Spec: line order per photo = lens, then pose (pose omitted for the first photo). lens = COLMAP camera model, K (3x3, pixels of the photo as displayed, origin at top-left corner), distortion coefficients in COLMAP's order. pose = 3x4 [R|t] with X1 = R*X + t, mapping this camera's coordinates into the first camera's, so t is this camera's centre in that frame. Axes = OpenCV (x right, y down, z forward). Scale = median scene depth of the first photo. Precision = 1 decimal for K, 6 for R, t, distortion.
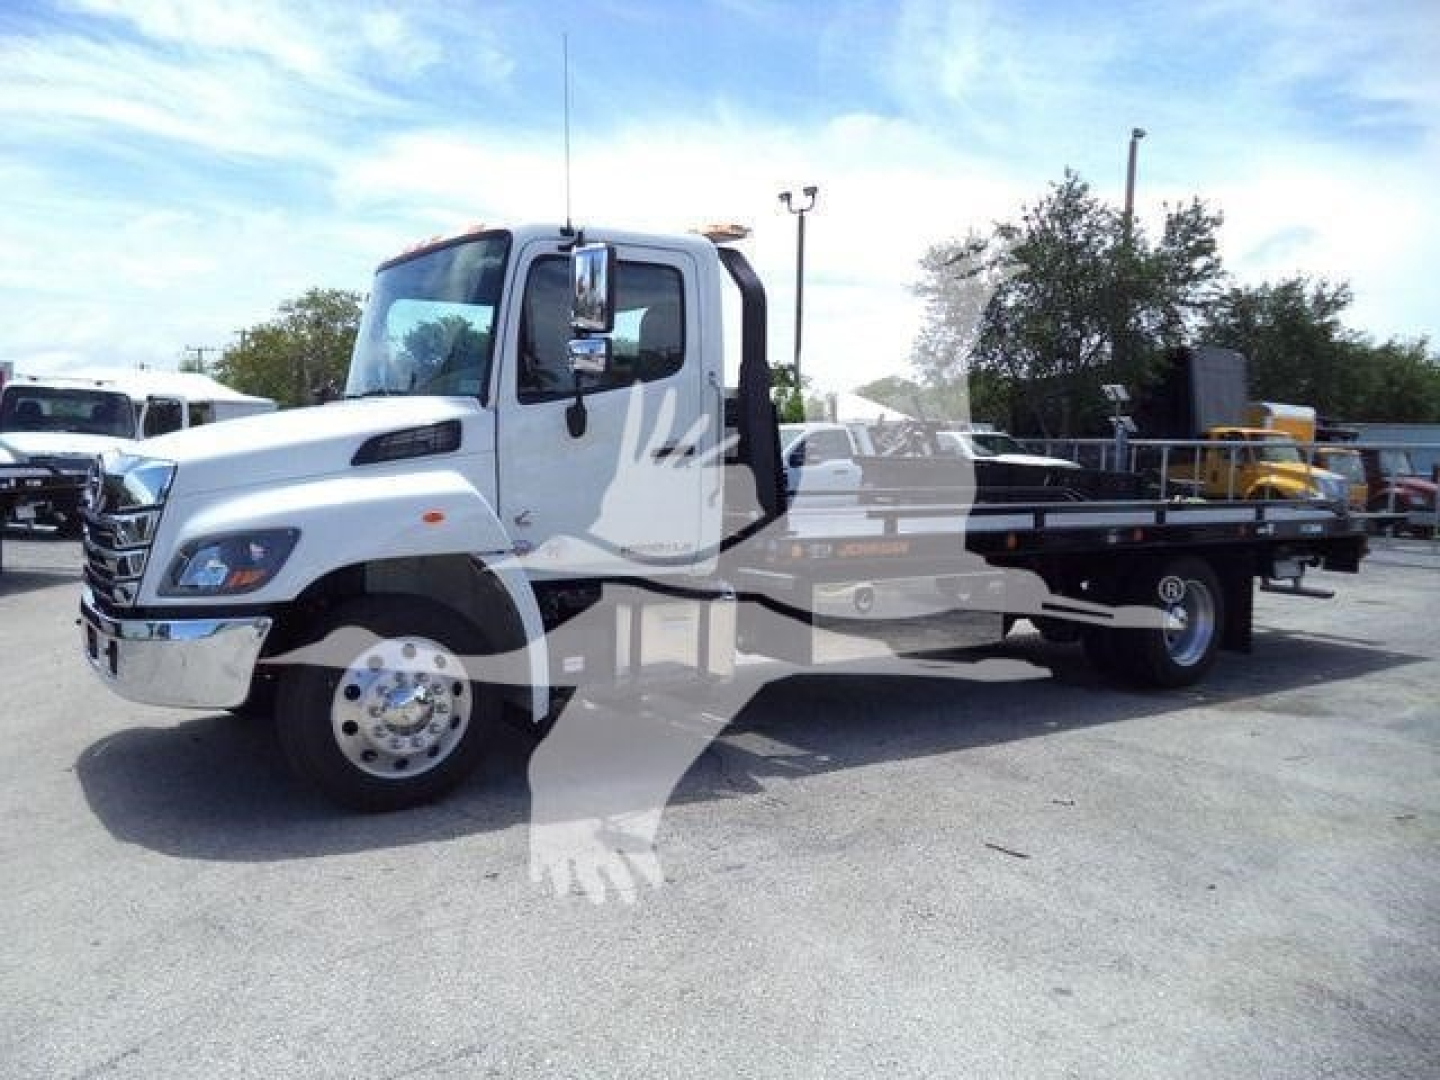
lens RADIAL K [[1161.7, 0, 721.8], [0, 1161.7, 570.5], [0, 0, 1]] dist [-0.032778, 0.009656]
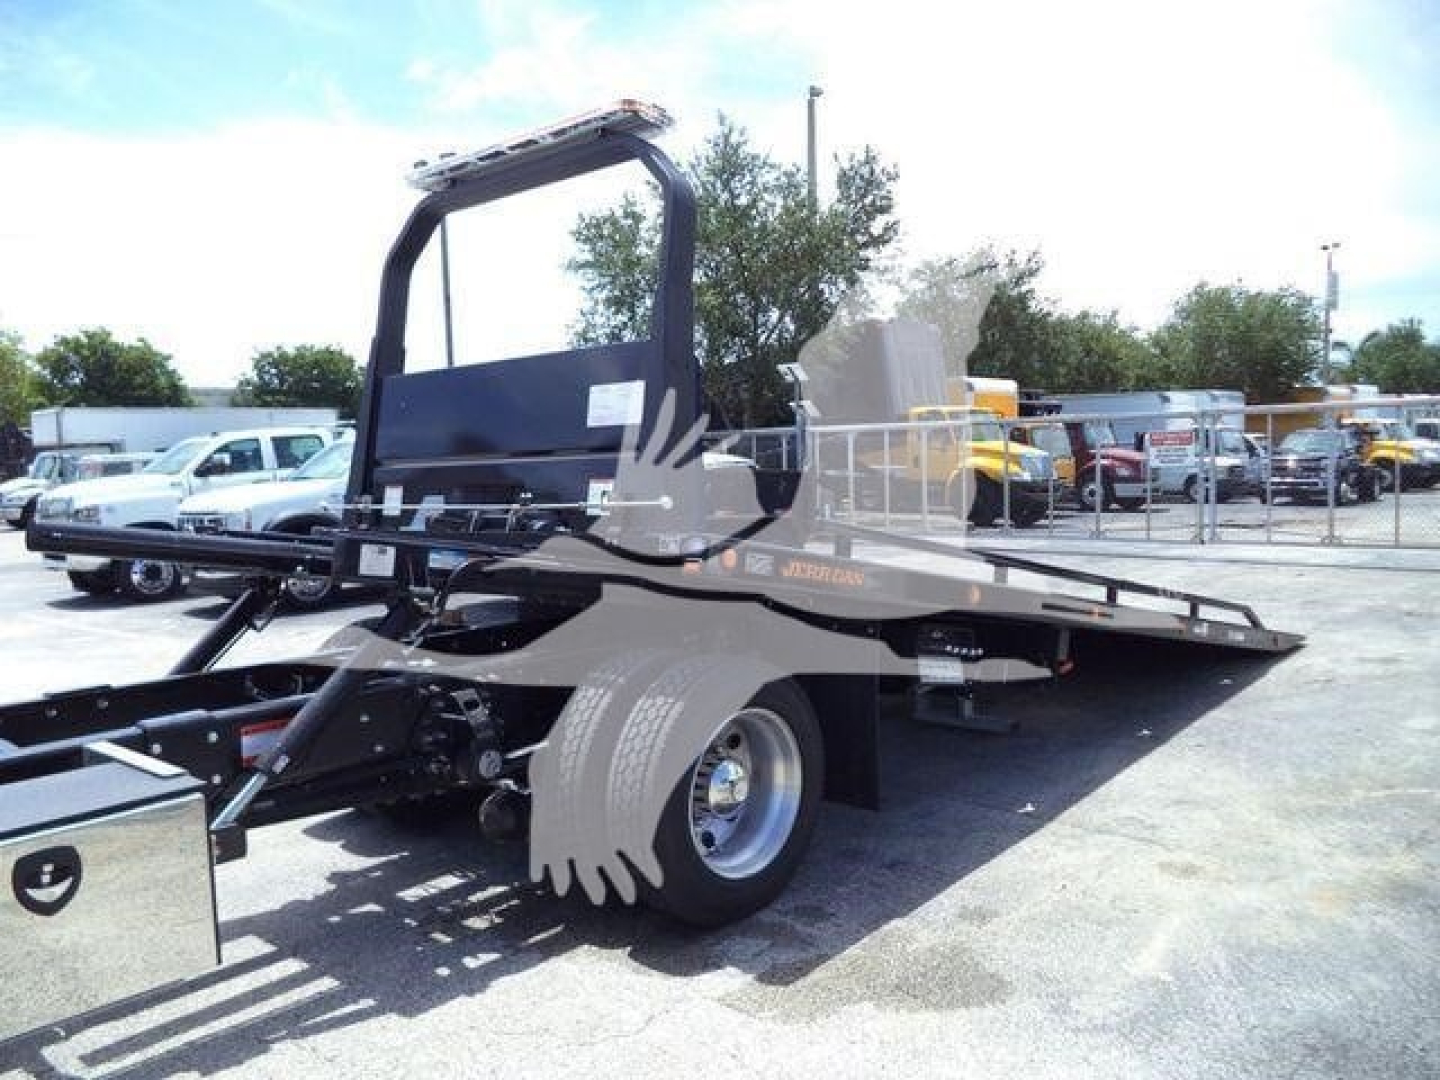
lens RADIAL K [[1161.7, 0, 721.8], [0, 1161.7, 570.5], [0, 0, 1]] dist [-0.032778, 0.009656]
pose [[0.975407, -0.081518, 0.204781, 0.085873], [0.081439, 0.996639, 0.008830, -0.016920], [-0.204813, 0.008065, 0.978768, 0.143952]]
